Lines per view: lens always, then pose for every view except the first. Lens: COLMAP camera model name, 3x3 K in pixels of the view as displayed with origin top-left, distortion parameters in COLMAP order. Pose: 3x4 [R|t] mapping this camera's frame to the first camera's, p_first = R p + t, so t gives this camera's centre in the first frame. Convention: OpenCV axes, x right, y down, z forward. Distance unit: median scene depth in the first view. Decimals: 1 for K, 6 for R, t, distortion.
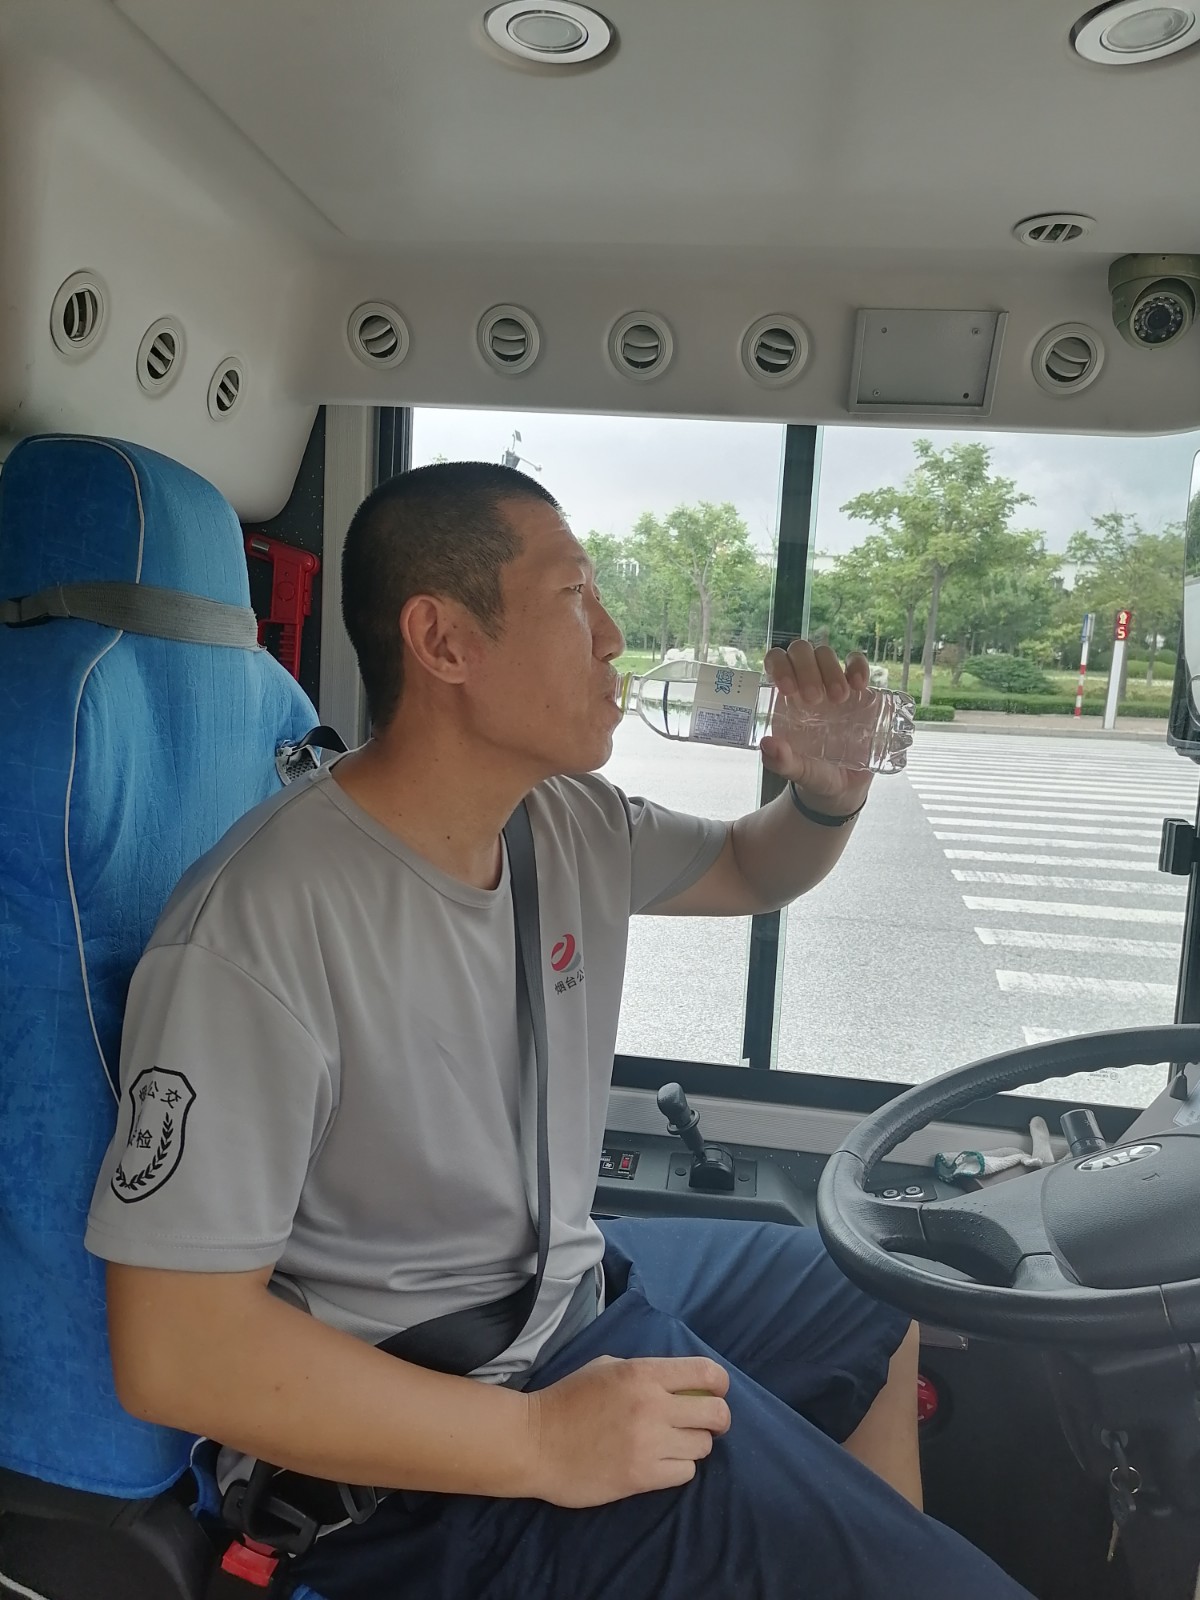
lens RADIAL K [[1235.2, 0, 613.5], [0, 1235.2, 806.1], [0, 0, 1]] dist [0.042014, -0.007742]
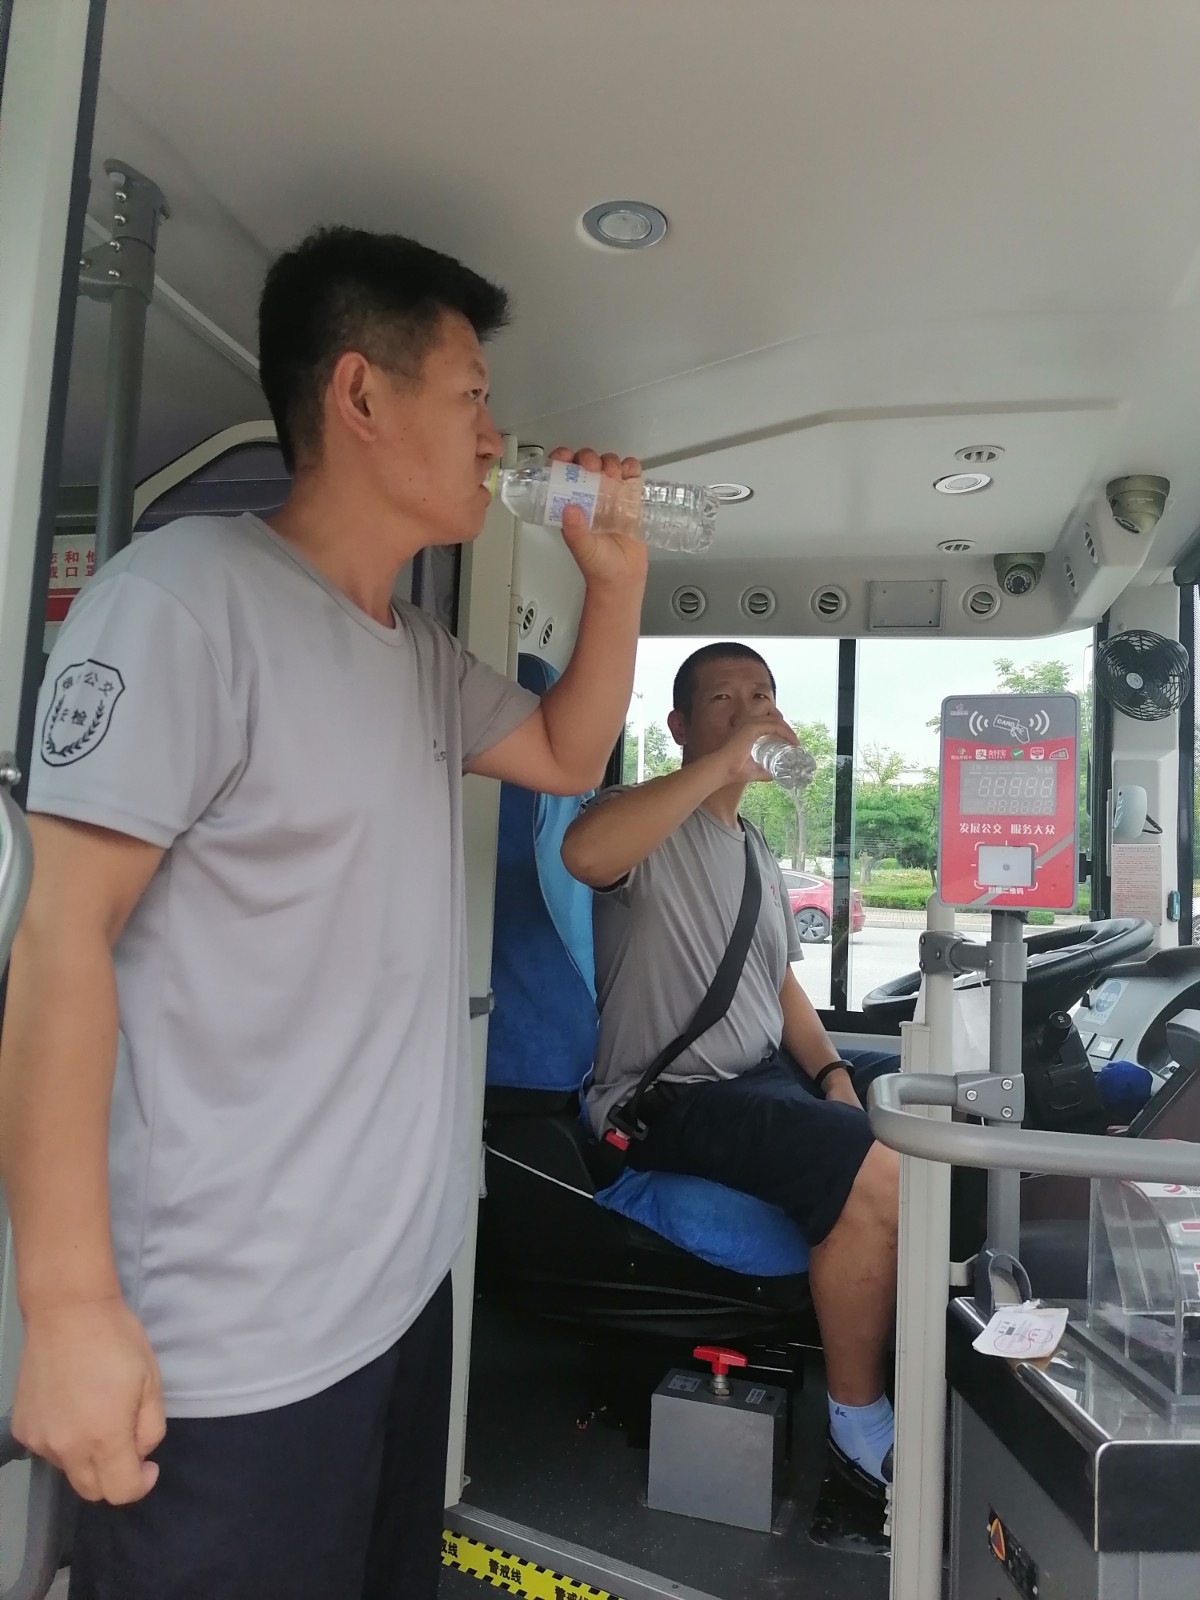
lens RADIAL K [[1235.2, 0, 591.3], [0, 1235.2, 802.6], [0, 0, 1]] dist [0.042014, -0.007742]
pose [[0.995280, -0.023245, -0.094217, -0.064616], [0.005737, 0.983285, -0.181983, 0.289575], [0.096873, 0.180584, 0.978777, -0.872097]]
